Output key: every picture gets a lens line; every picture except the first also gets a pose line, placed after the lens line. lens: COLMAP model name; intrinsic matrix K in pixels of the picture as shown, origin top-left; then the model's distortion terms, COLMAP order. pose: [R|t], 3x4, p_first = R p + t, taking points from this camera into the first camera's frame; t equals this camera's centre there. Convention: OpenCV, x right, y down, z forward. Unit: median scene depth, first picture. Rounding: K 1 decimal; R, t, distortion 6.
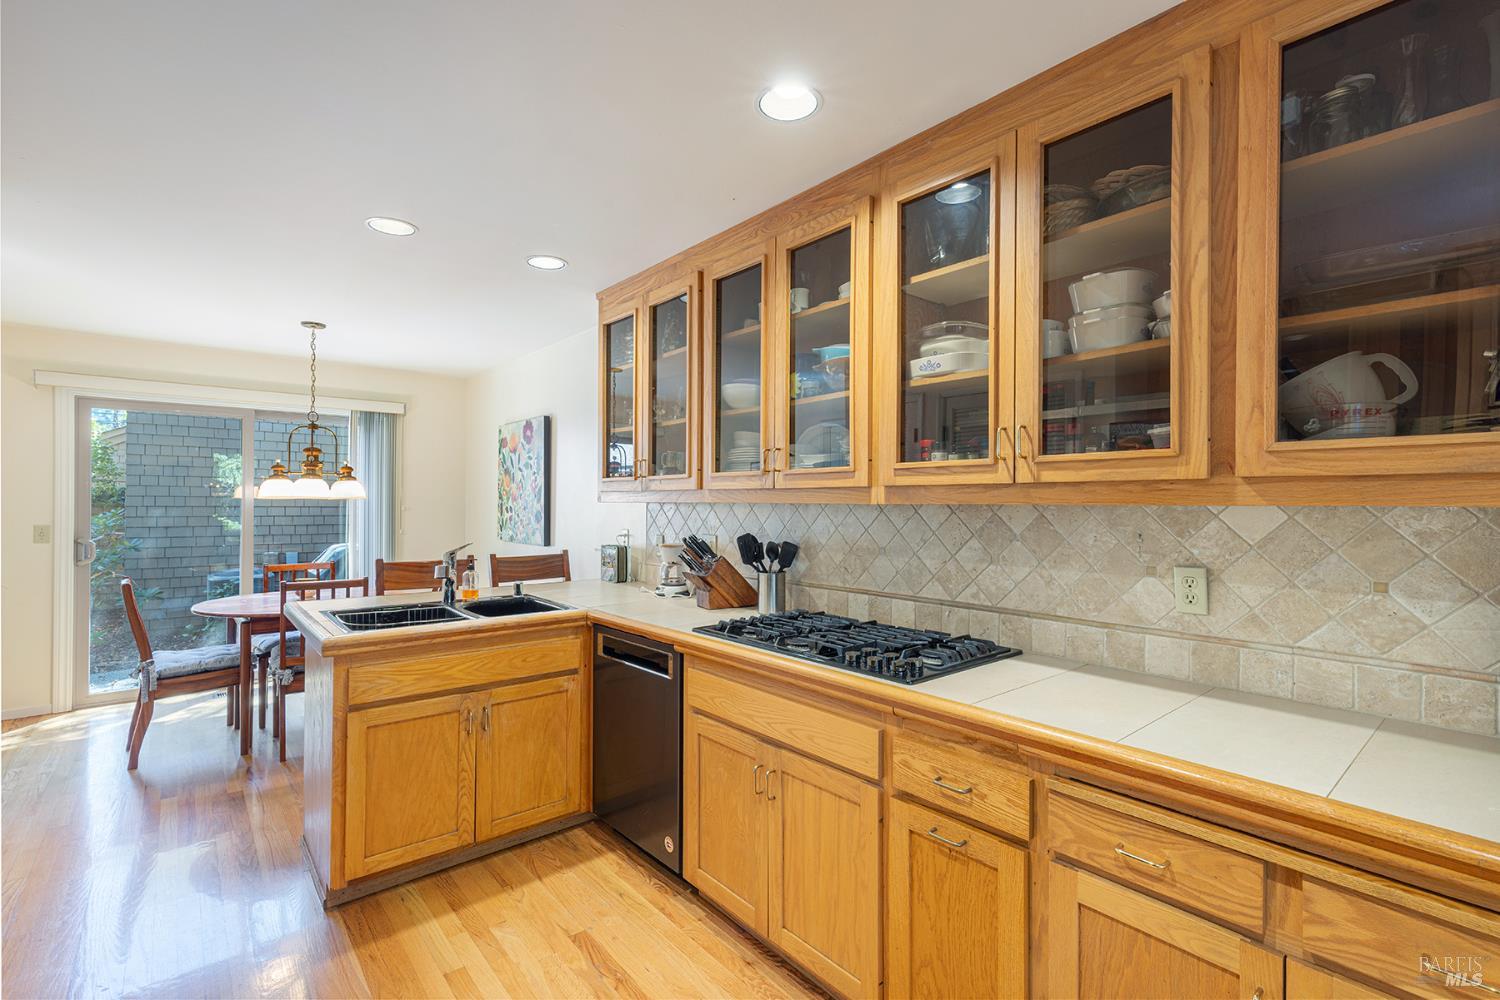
lens RADIAL K [[678.9, 0, 750.0], [0, 678.9, 500.0], [0, 0, 1]] dist [0.002472, 0.000349]
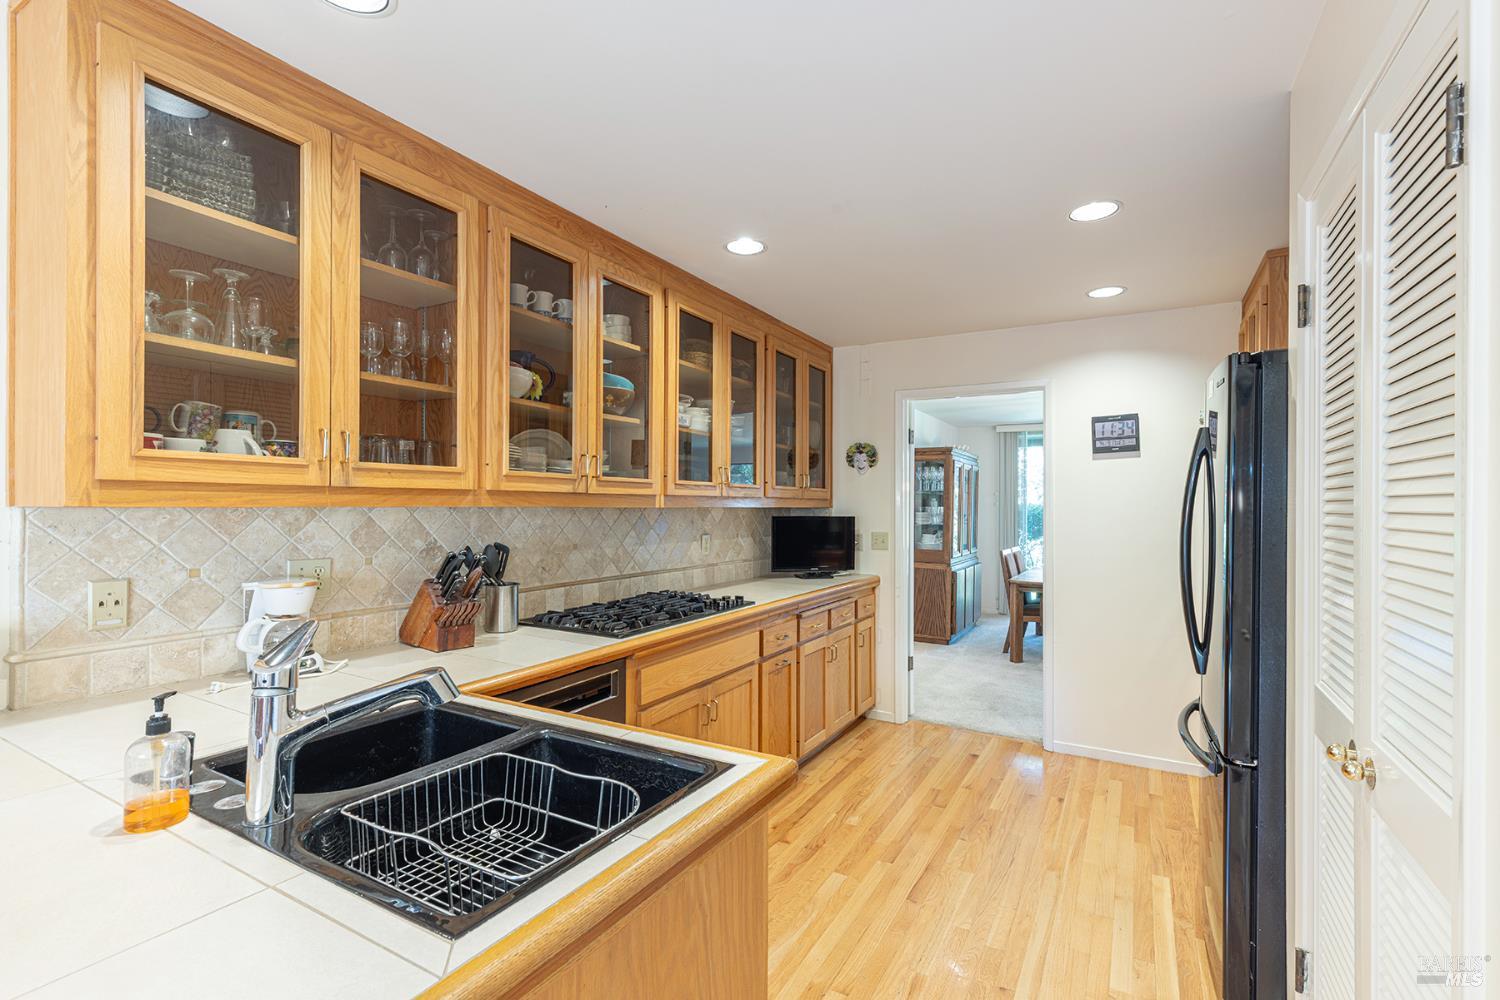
lens RADIAL K [[671.8, 0, 747.1], [0, 671.8, 506.4], [0, 0, 1]] dist [0.001697, -0.000349]
pose [[-0.350223, -0.000182, 0.936666, -1.119294], [-0.002119, 0.999998, -0.000599, 0.004140], [-0.936664, -0.002195, -0.350223, 1.241554]]
